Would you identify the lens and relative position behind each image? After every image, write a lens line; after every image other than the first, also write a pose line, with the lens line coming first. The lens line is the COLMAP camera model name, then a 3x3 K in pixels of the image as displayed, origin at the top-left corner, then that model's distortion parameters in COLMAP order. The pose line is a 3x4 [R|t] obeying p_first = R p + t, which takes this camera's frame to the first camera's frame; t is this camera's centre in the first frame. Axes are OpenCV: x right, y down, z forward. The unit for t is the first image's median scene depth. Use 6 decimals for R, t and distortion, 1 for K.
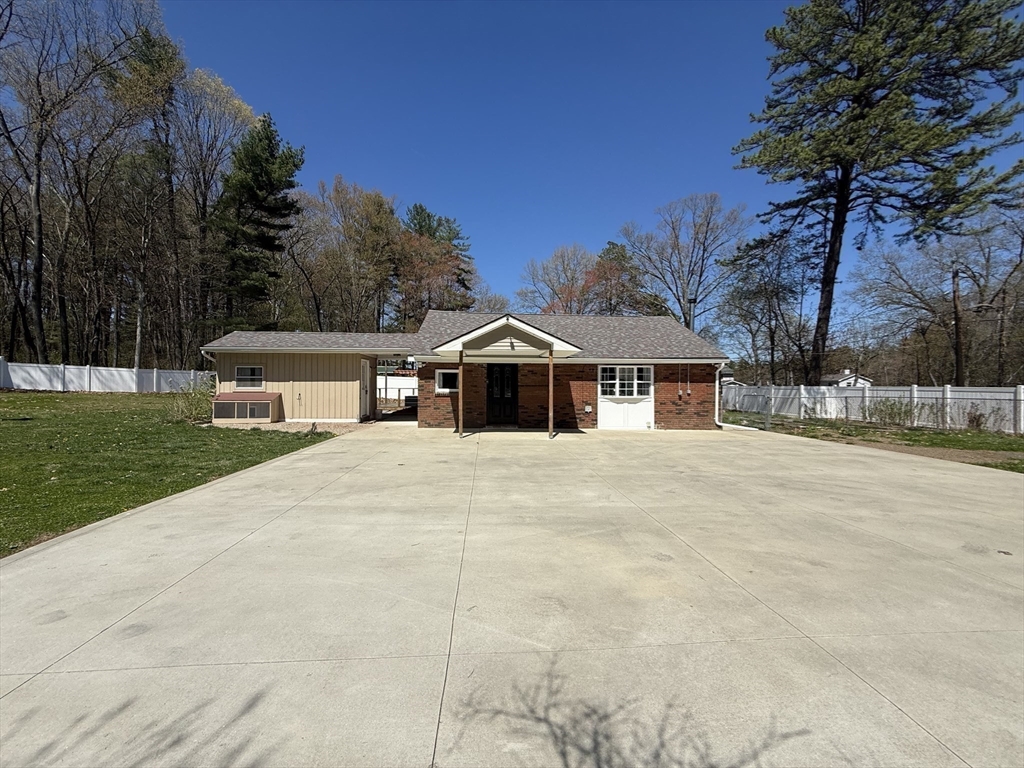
lens RADIAL K [[407.4, 0, 507.2], [0, 407.4, 378.8], [0, 0, 1]] dist [0.001068, 0.000187]
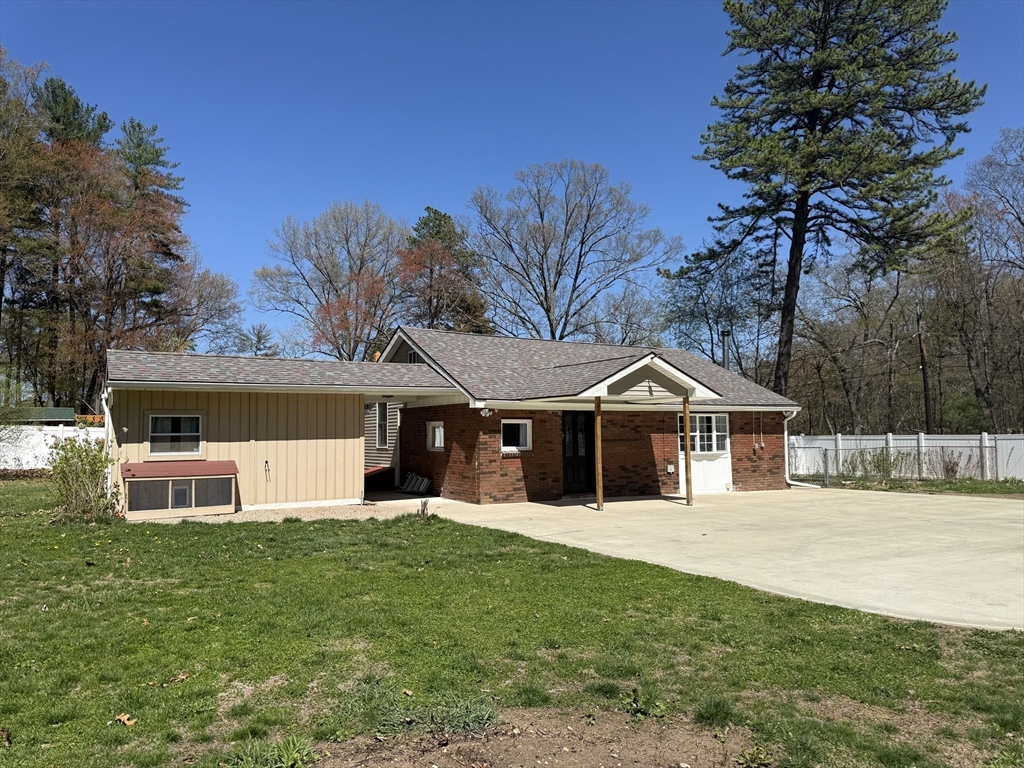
lens RADIAL K [[715.1, 0, 512.0], [0, 715.1, 384.0], [0, 0, 1]] dist [0.072166, -0.090929]
pose [[0.895812, 0.017919, 0.444072, -0.663761], [0.009001, 0.998250, -0.058439, -0.010929], [-0.444342, 0.056348, 0.894083, -0.107843]]
